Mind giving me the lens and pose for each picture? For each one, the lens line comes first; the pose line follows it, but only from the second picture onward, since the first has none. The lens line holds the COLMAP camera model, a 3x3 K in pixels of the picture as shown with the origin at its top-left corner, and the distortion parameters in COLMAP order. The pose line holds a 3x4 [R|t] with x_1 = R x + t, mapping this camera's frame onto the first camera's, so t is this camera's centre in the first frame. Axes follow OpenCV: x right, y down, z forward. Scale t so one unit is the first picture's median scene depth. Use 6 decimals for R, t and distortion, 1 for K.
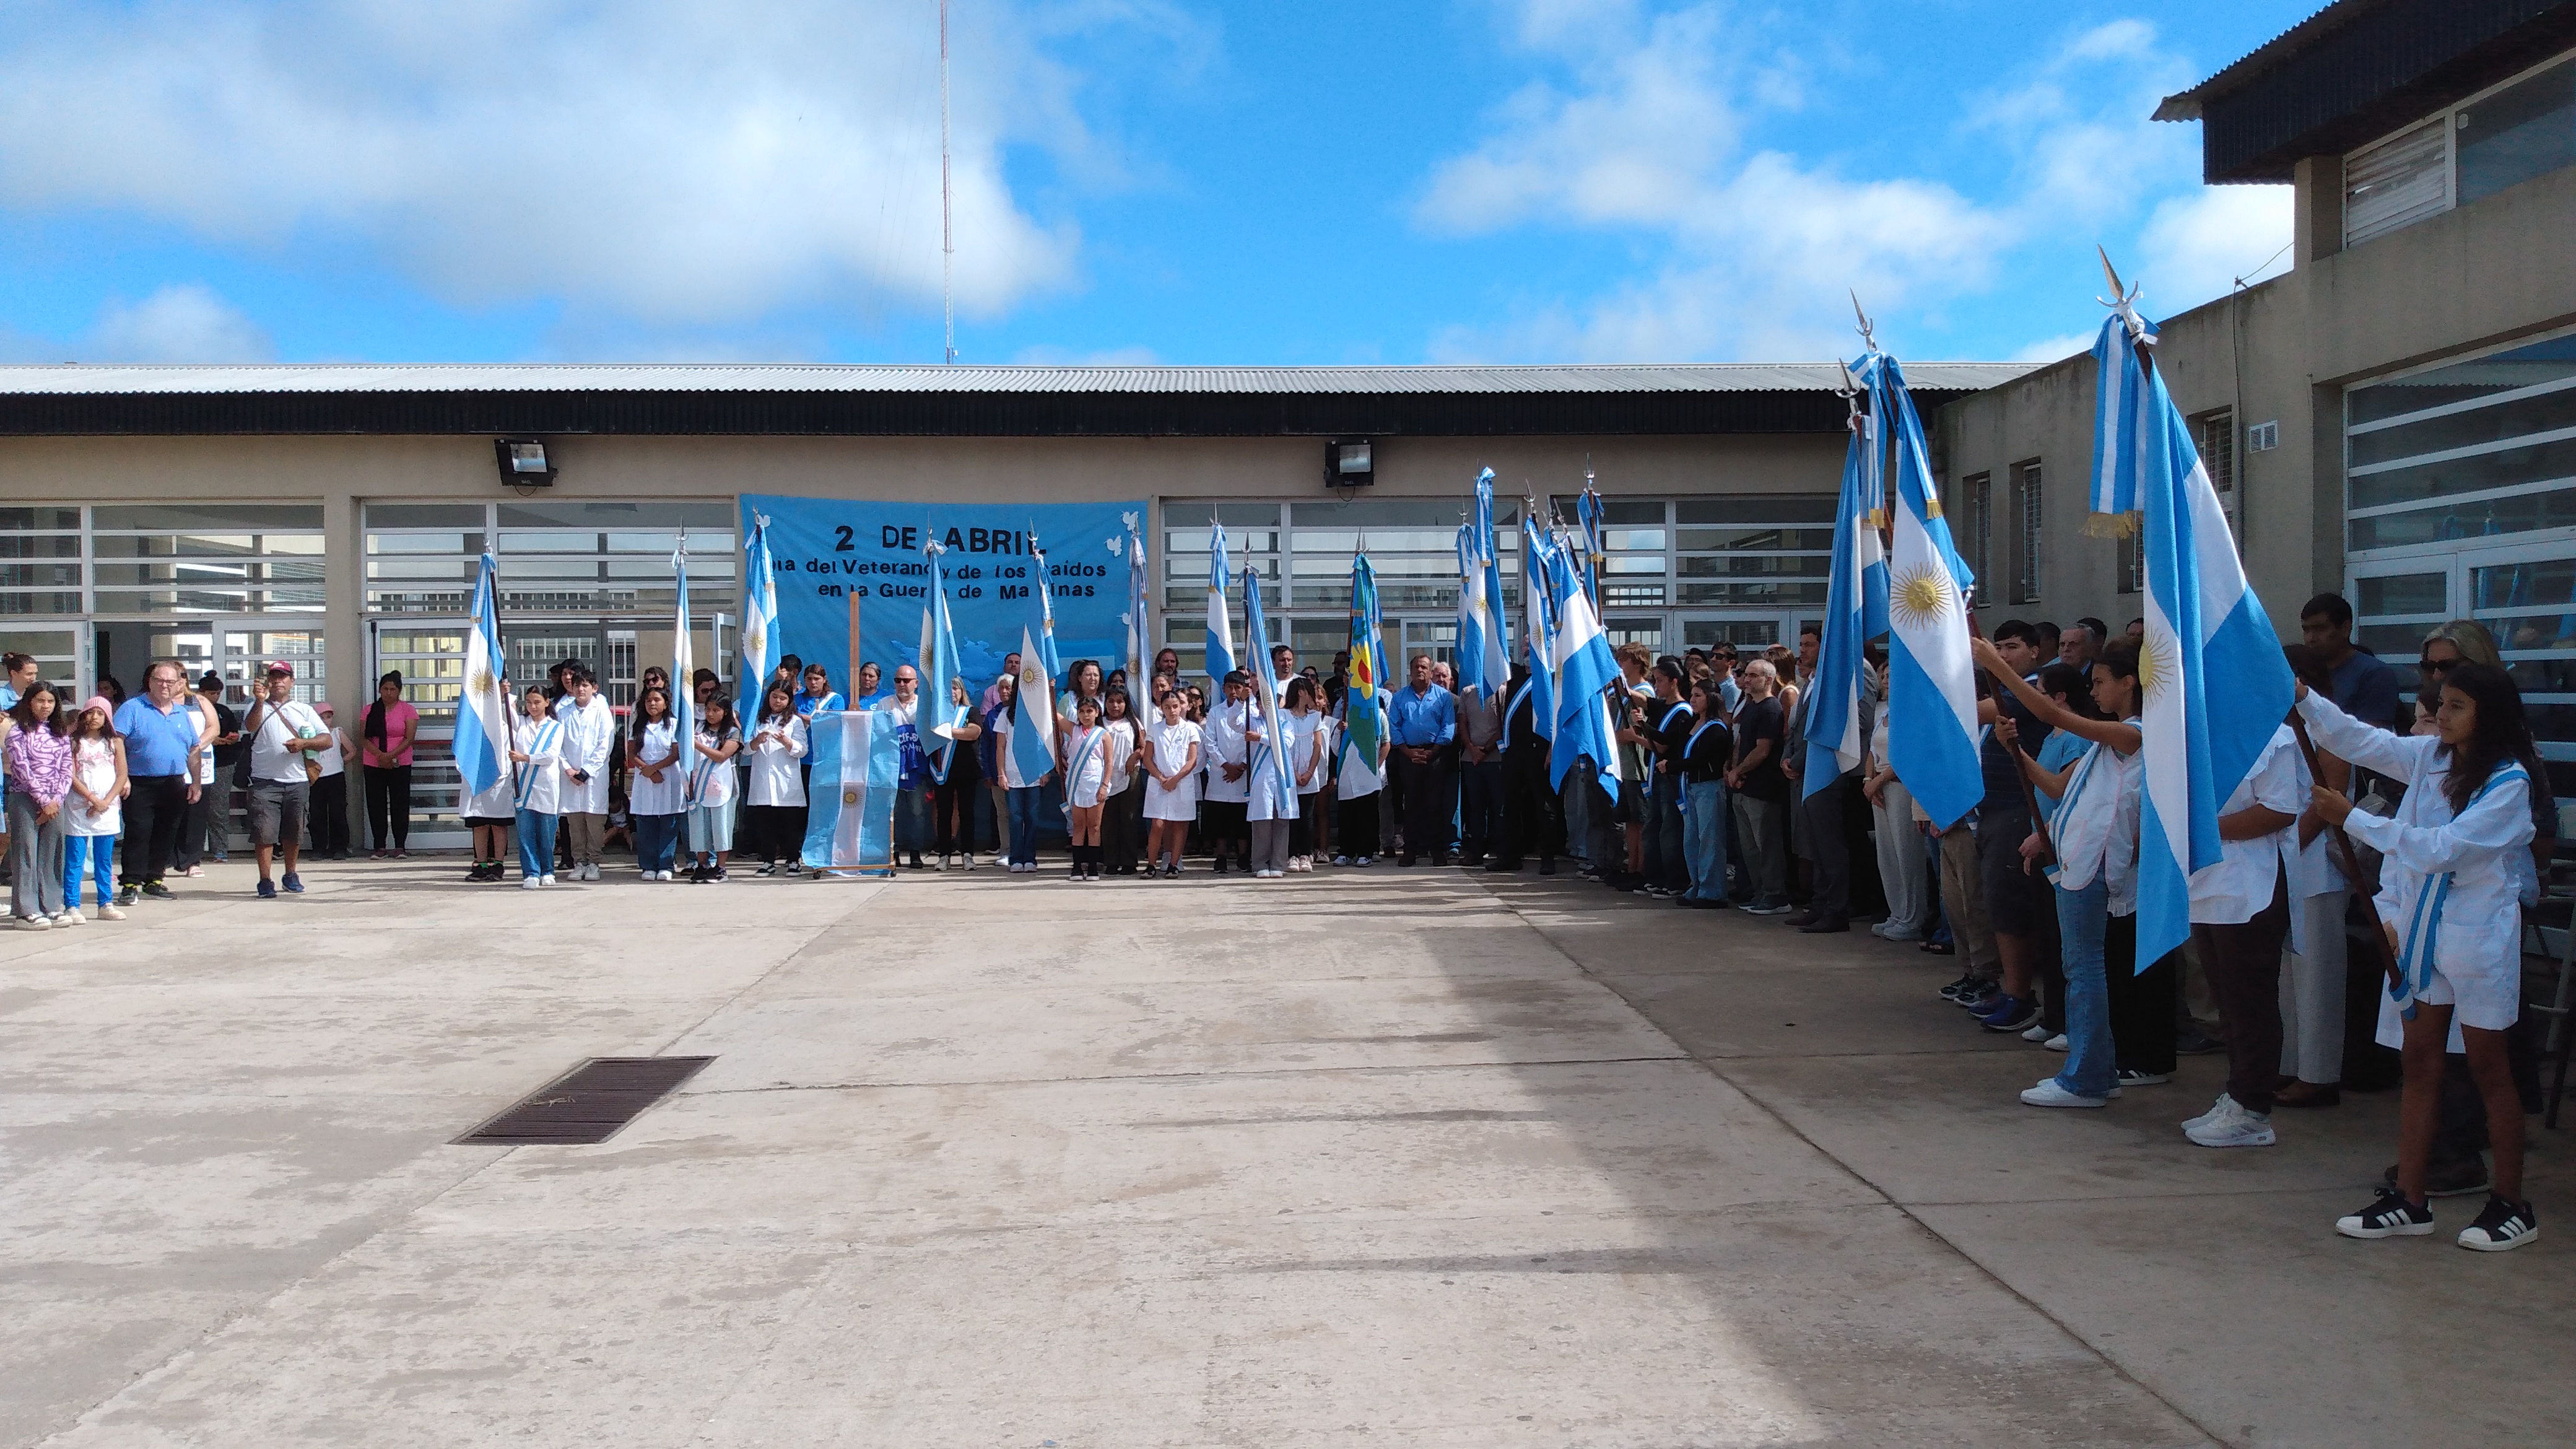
lens RADIAL K [[1953.4, 0, 1283.5], [0, 1953.4, 684.0], [0, 0, 1]] dist [0.117761, -0.242151]
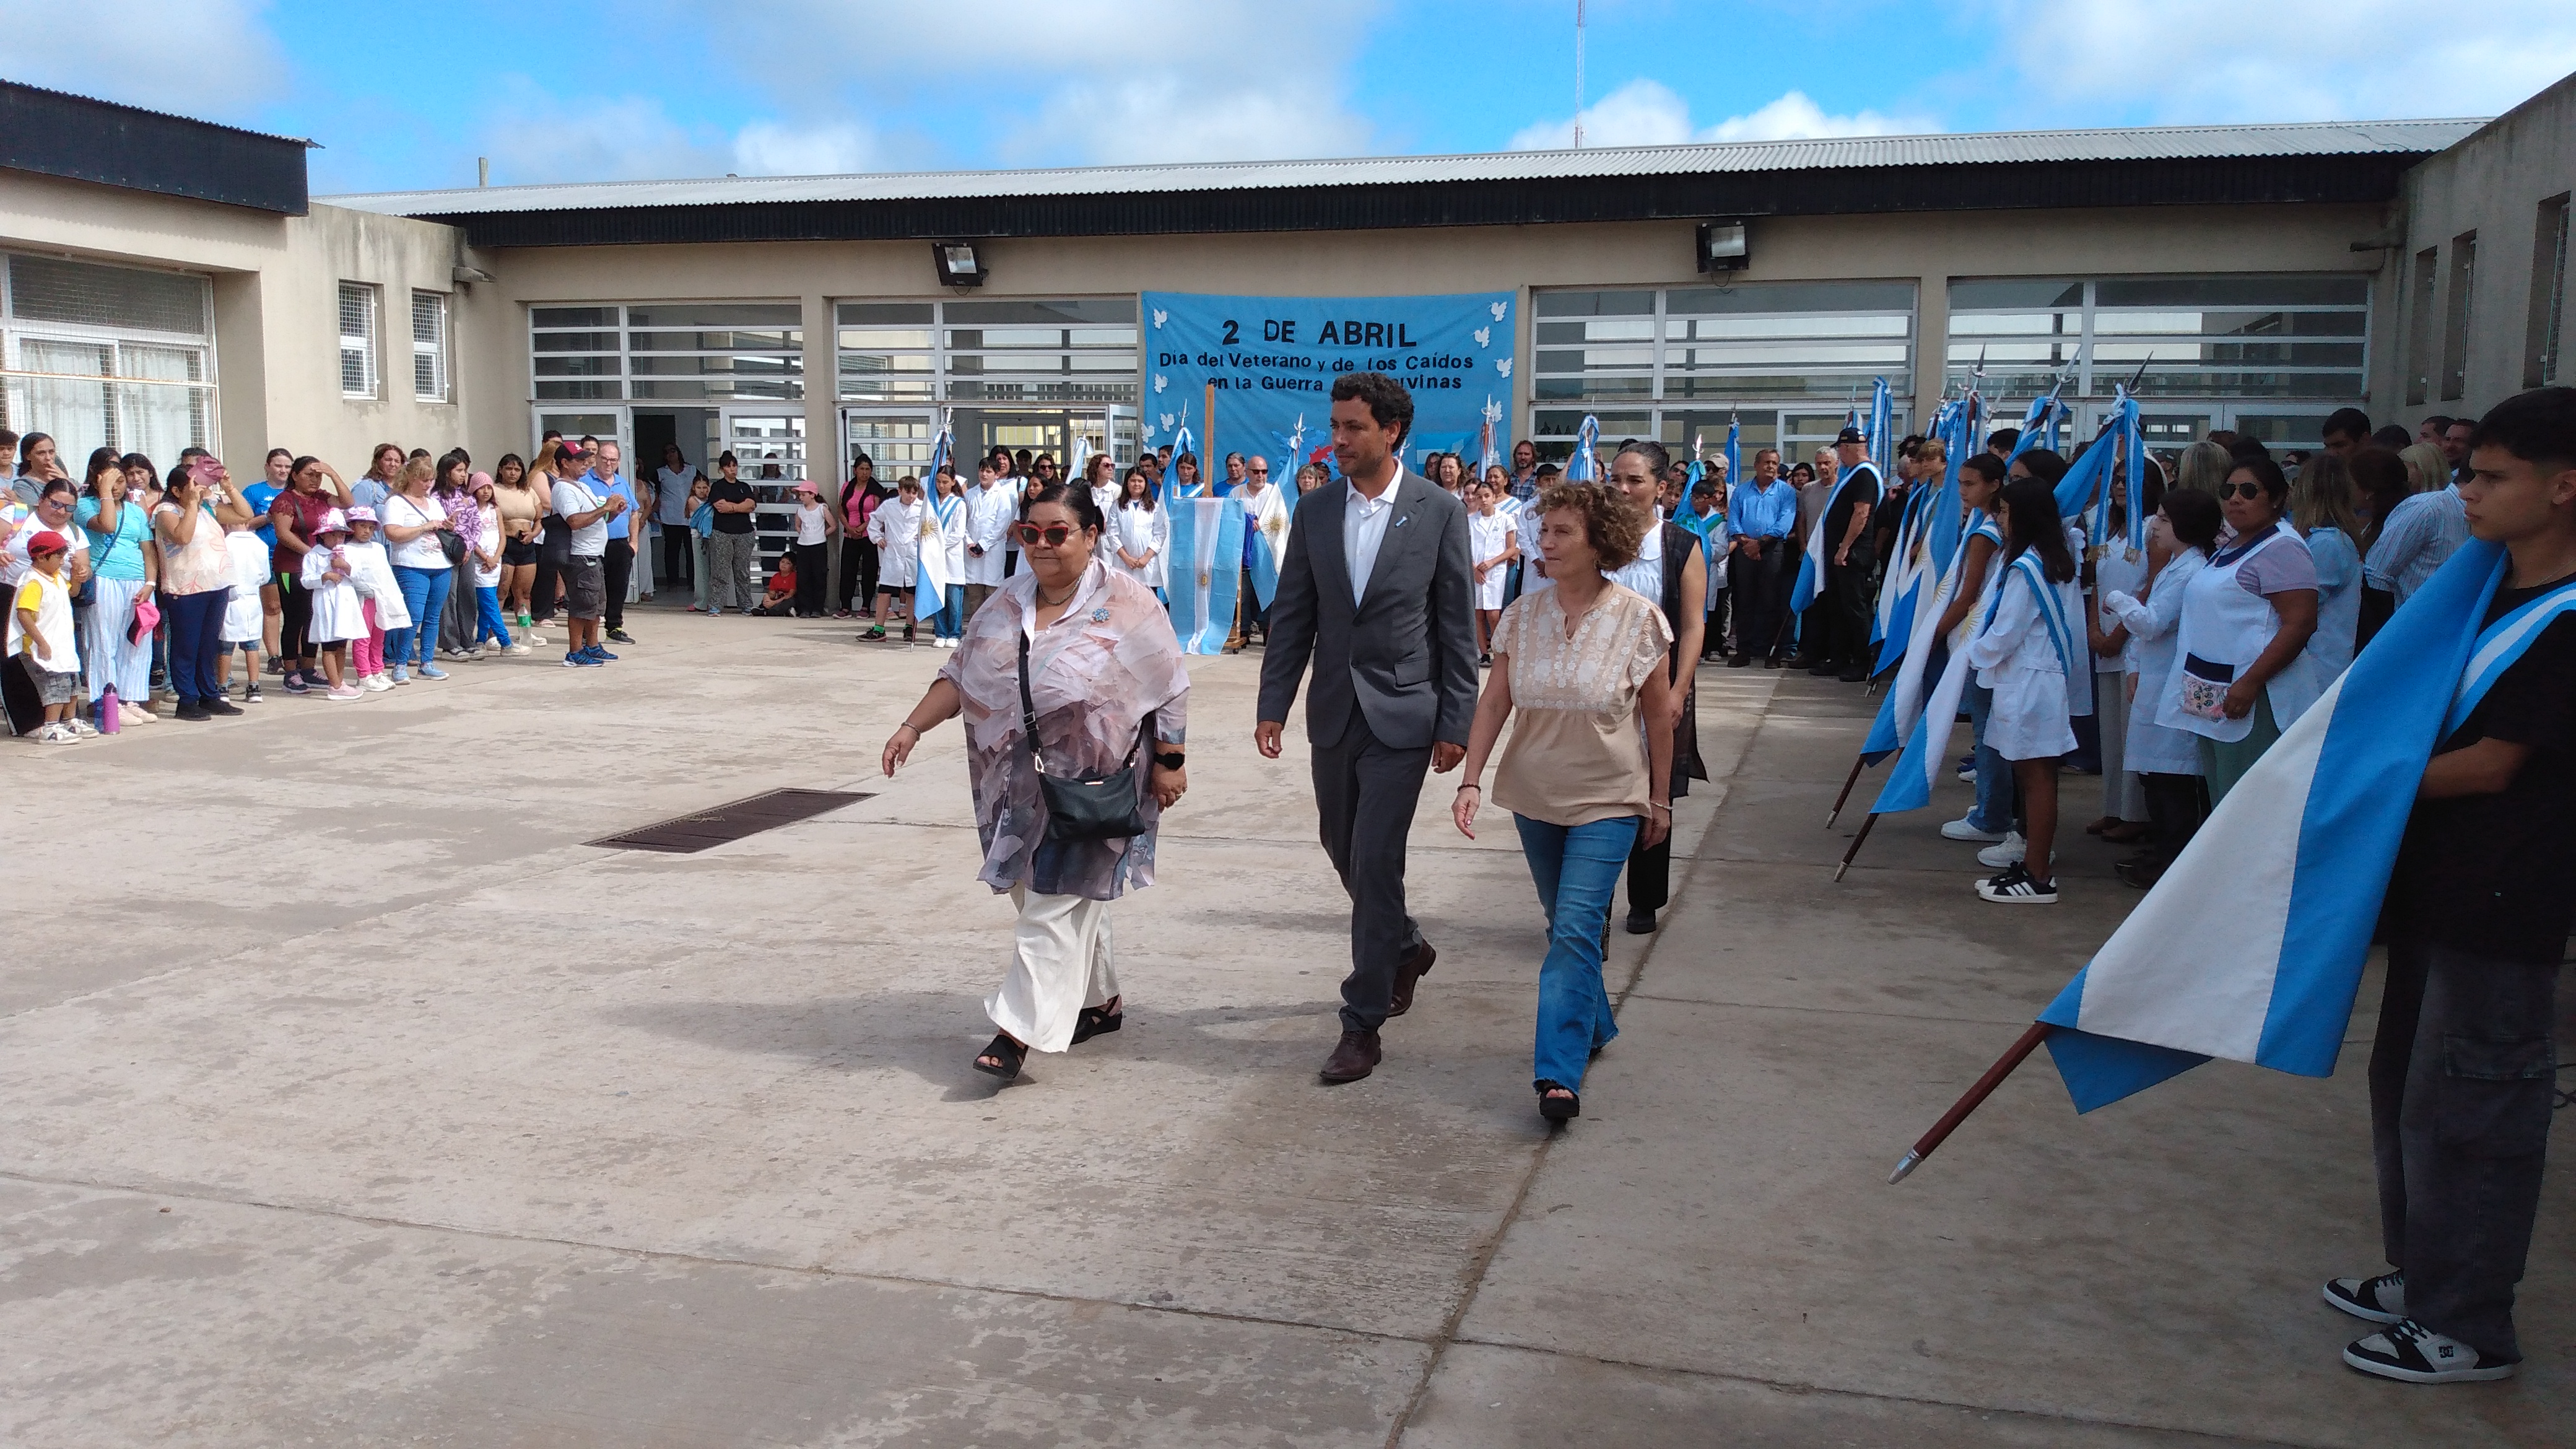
lens RADIAL K [[1953.4, 0, 1283.5], [0, 1953.4, 684.0], [0, 0, 1]] dist [0.117761, -0.242151]
pose [[0.949399, 0.049493, -0.310149, 0.137534], [-0.016640, 0.994045, 0.107690, -0.000707], [0.313632, -0.097080, 0.944569, 0.001332]]
